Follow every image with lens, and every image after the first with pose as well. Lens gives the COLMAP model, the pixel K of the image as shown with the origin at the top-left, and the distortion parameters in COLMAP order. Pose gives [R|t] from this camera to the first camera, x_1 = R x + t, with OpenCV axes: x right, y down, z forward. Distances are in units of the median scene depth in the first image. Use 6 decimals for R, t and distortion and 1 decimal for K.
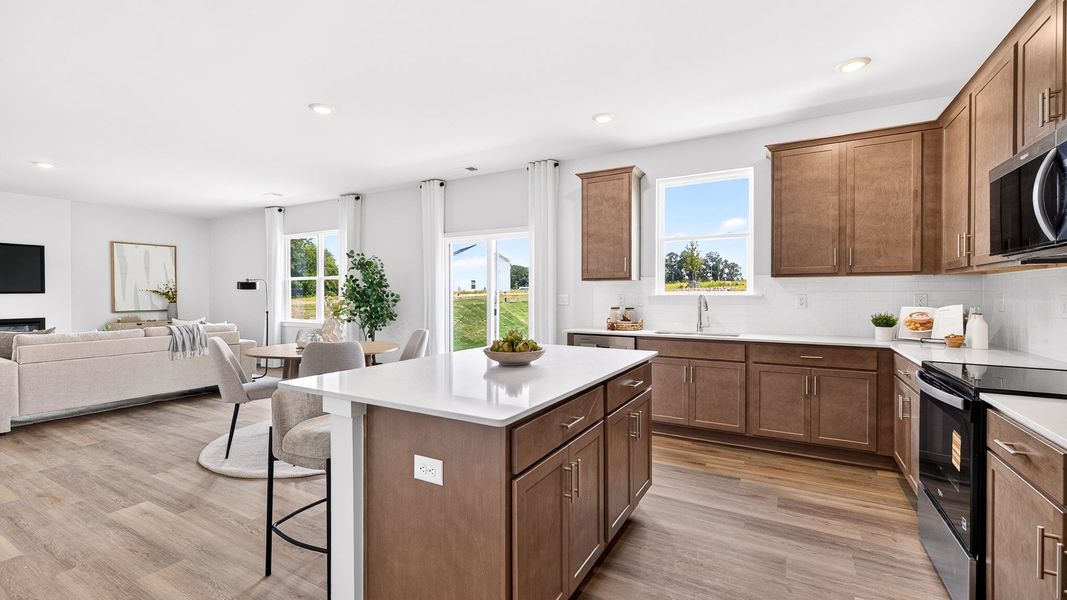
lens RADIAL K [[443.9, 0, 531.5], [0, 443.9, 299.2], [0, 0, 1]] dist [0.000846, -0.001001]
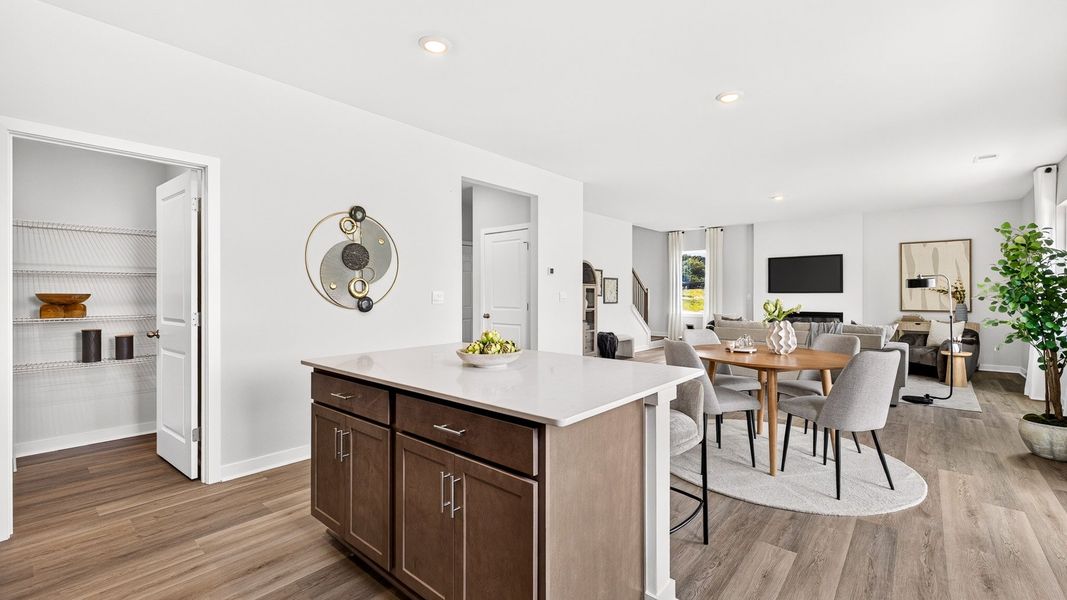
lens RADIAL K [[443.9, 0, 532.7], [0, 443.9, 298.0], [0, 0, 1]] dist [0.000846, -0.001001]
pose [[-0.184821, 0.006029, -0.982754, 0.256640], [-0.006370, 0.999953, 0.007333, -0.003087], [0.982751, 0.007616, -0.184774, 0.348614]]
